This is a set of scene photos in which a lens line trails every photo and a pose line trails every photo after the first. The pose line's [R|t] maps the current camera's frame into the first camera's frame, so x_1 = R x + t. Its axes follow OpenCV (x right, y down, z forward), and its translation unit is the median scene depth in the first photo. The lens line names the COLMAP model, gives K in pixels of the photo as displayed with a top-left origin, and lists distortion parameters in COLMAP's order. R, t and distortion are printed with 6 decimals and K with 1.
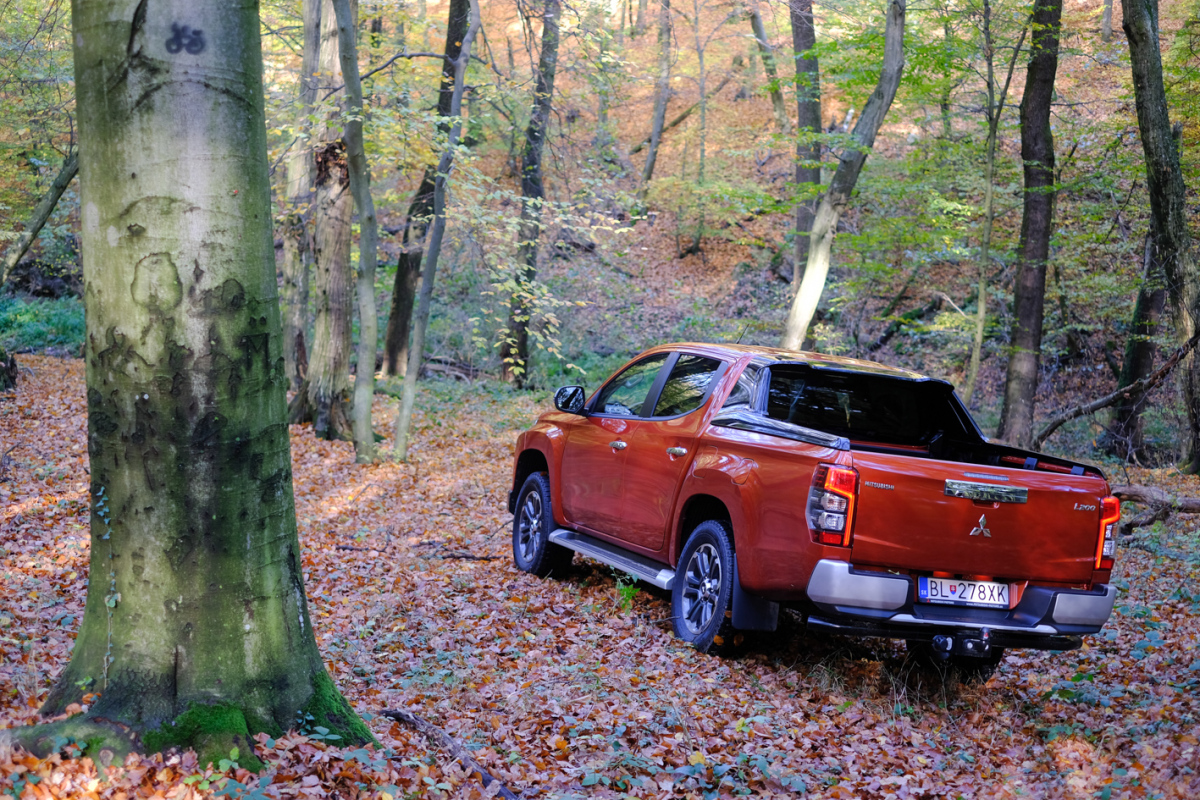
lens RADIAL K [[1972.7, 0, 599.3], [0, 1972.7, 424.7], [0, 0, 1]] dist [-0.045779, 0.093874]
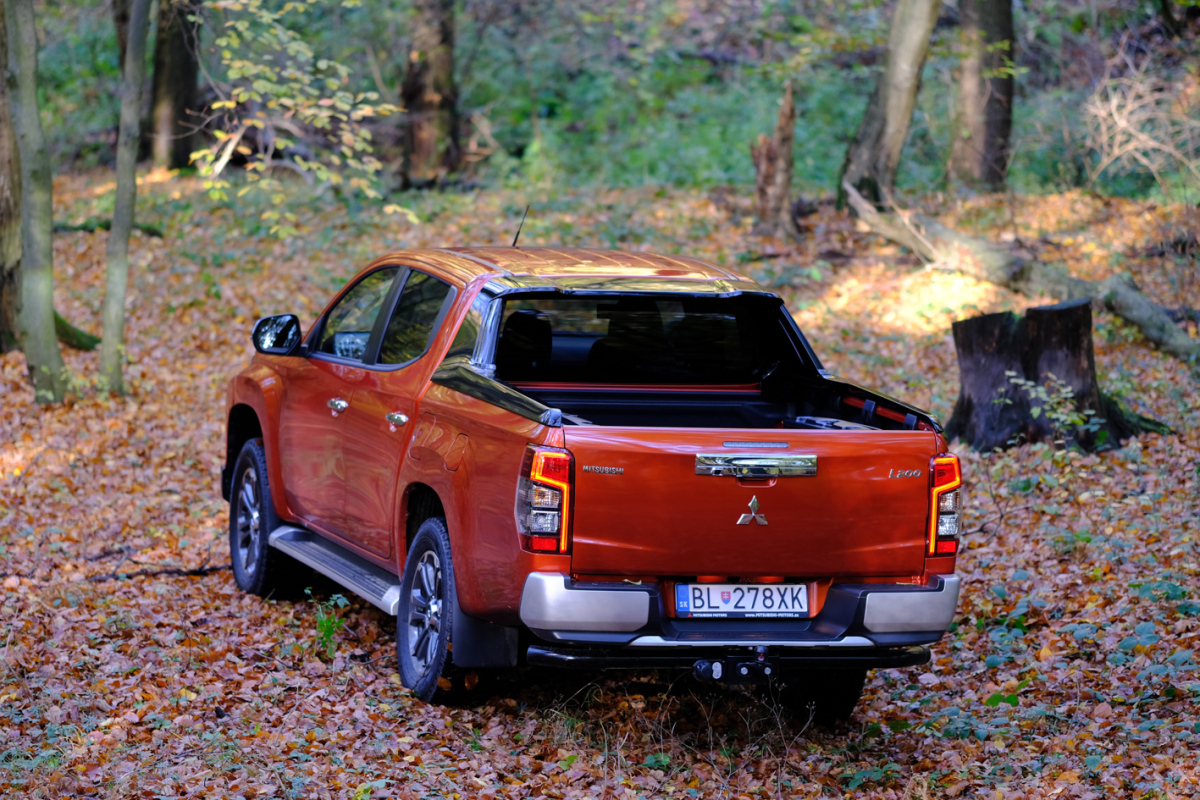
lens RADIAL K [[4857.3, 0, 600.0], [0, 4857.3, 400.0], [0, 0, 1]] dist [0.207300, -1.904665]
pose [[0.996089, -0.071014, -0.052580, 0.223694], [0.073911, 0.995727, 0.055363, -0.092405], [0.048423, -0.059033, 0.997081, -0.801681]]
